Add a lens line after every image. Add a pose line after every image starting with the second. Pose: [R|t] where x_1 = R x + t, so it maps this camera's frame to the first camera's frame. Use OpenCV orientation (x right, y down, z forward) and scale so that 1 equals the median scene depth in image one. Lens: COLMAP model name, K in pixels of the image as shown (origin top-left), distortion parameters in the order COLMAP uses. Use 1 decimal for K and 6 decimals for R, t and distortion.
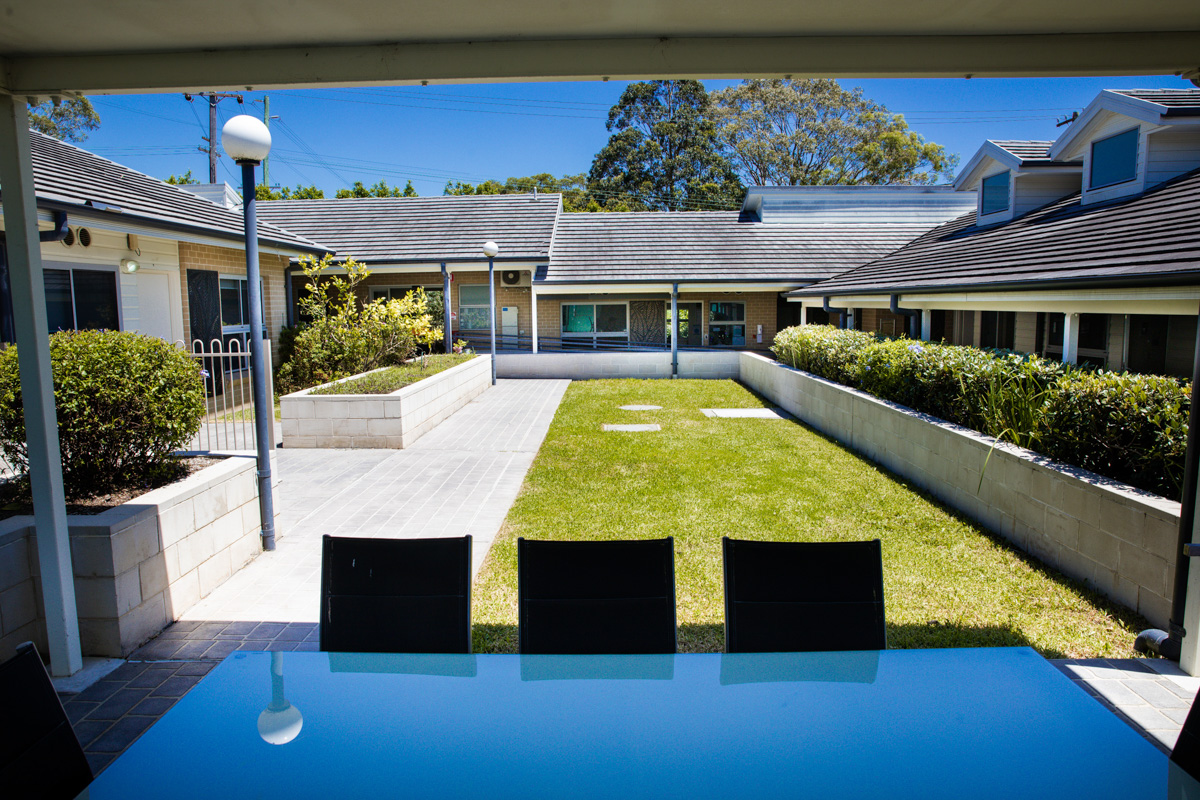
lens RADIAL K [[829.4, 0, 594.7], [0, 829.4, 407.1], [0, 0, 1]] dist [-0.107017, 0.091152]
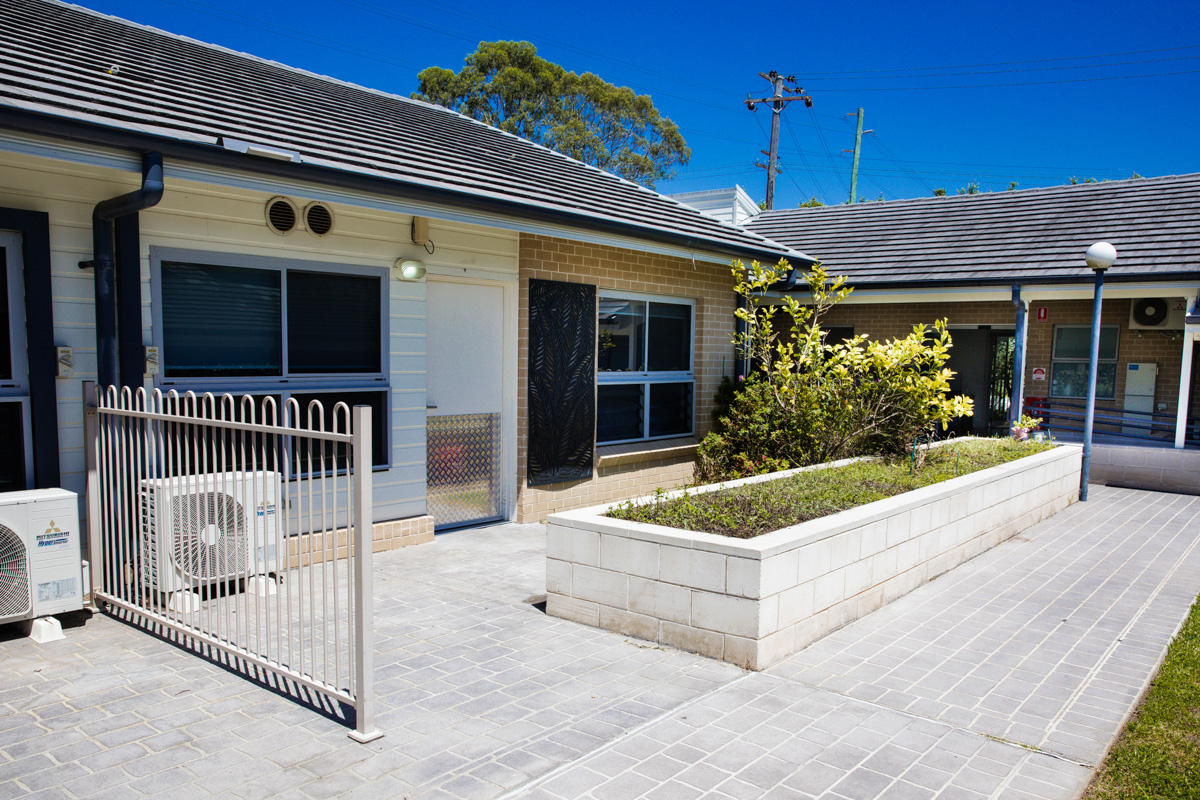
lens RADIAL K [[928.1, 0, 596.1], [0, 928.1, 452.5], [0, 0, 1]] dist [-0.079987, 0.086287]
pose [[0.786598, 0.091633, -0.610628, -0.006664], [-0.103222, 0.994525, 0.016273, -0.032865], [0.608776, 0.050230, 0.791750, 0.291071]]
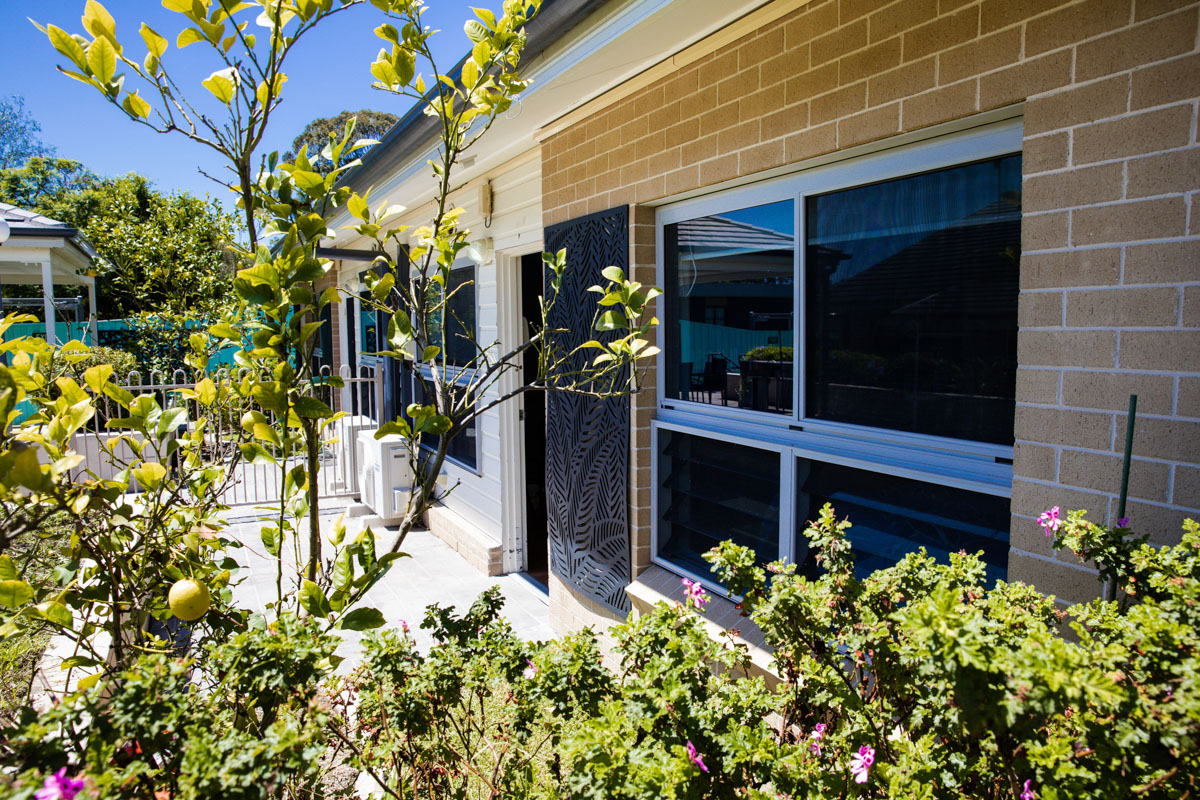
lens RADIAL K [[842.6, 0, 600.6], [0, 842.6, 398.6], [0, 0, 1]] dist [-0.061773, 0.001555]
pose [[-0.889979, 0.063629, -0.451540, -0.213827], [-0.033685, 0.978338, 0.204256, -0.107742], [0.454755, 0.196994, -0.868557, 0.849394]]
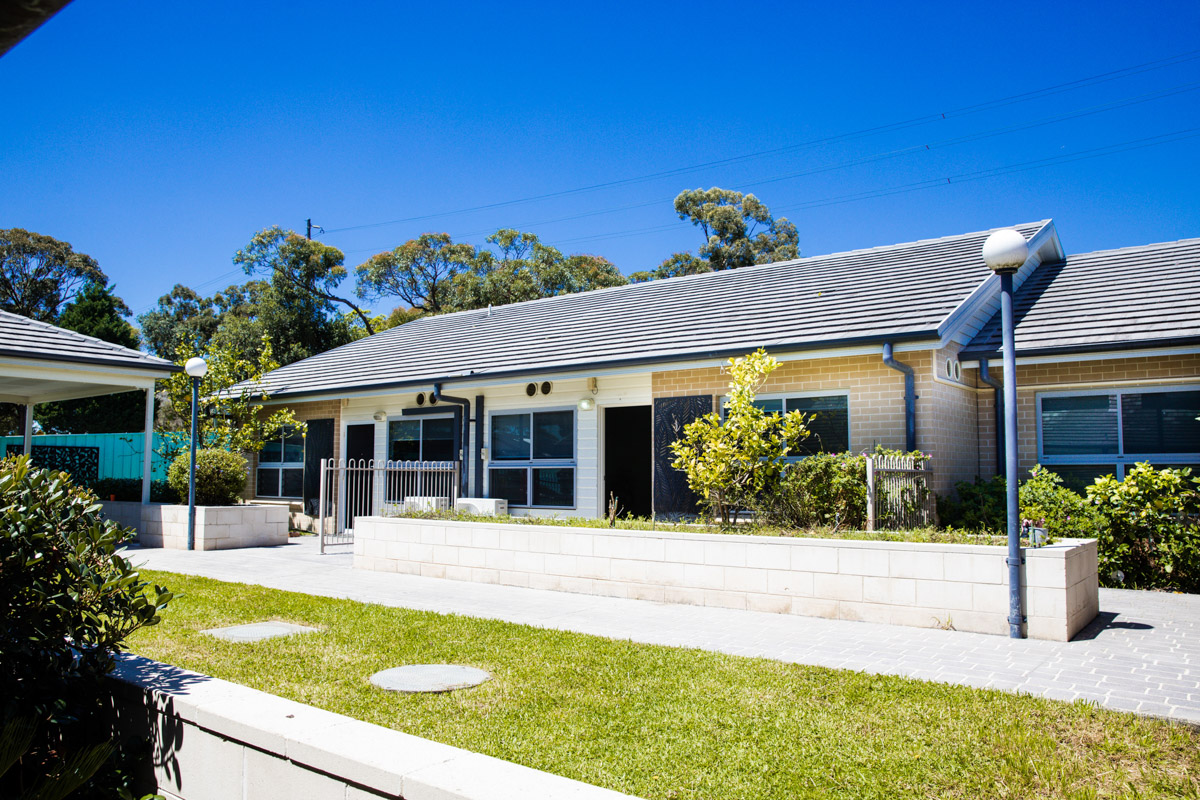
lens RADIAL K [[896.6, 0, 599.3], [0, 896.6, 400.7], [0, 0, 1]] dist [-0.099926, 0.129843]
pose [[-0.600956, -0.057045, -0.797244, 0.257897], [-0.095110, 0.995467, 0.000465, -0.100438], [0.793603, 0.076105, -0.603657, 1.000981]]
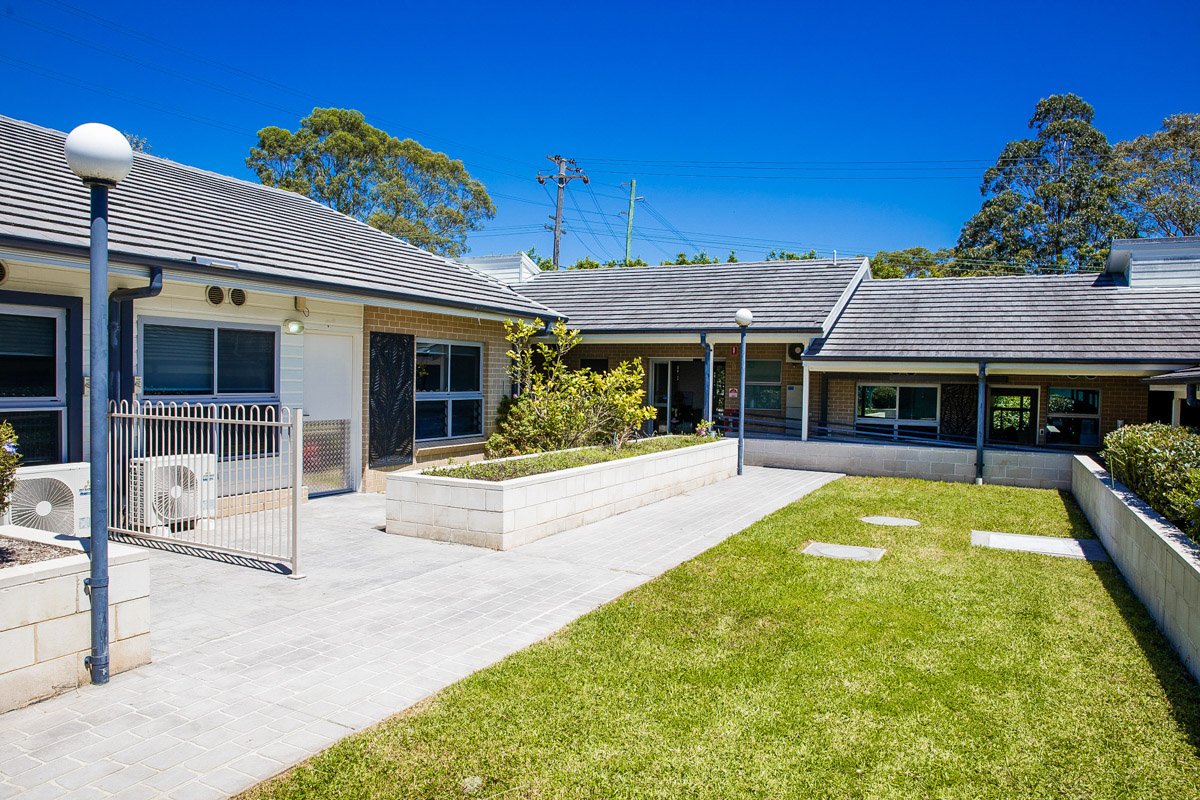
lens RADIAL K [[827.3, 0, 594.7], [0, 827.3, 408.0], [0, 0, 1]] dist [-0.109784, 0.095592]
pose [[0.899708, 0.045432, -0.434122, 0.102138], [-0.084689, 0.993838, -0.071507, -0.020341], [0.428198, 0.101101, 0.898012, 0.153707]]
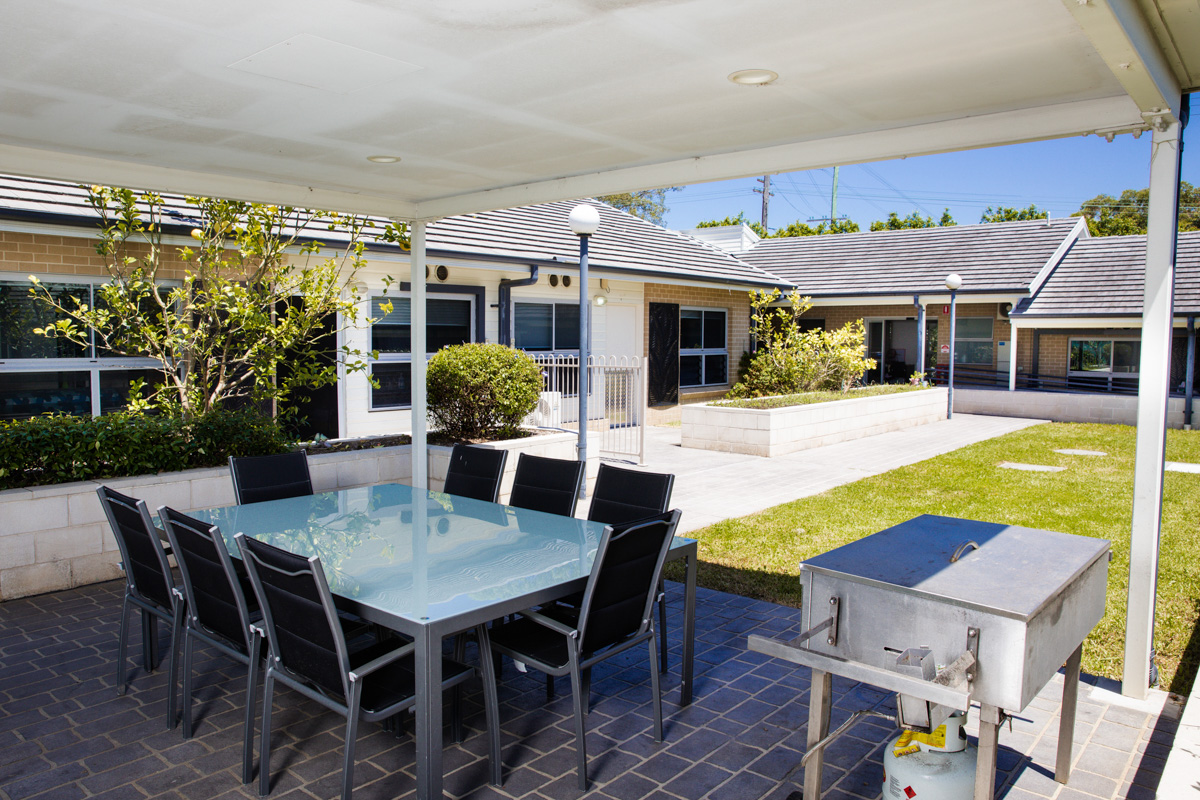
lens RADIAL K [[869.9, 0, 567.7], [0, 869.9, 395.7], [0, 0, 1]] dist [-0.102261, 0.089088]
pose [[0.761962, 0.059133, -0.644916, 0.173199], [-0.094237, 0.995347, -0.020075, 0.008187], [0.640728, 0.076071, 0.763990, -0.062884]]
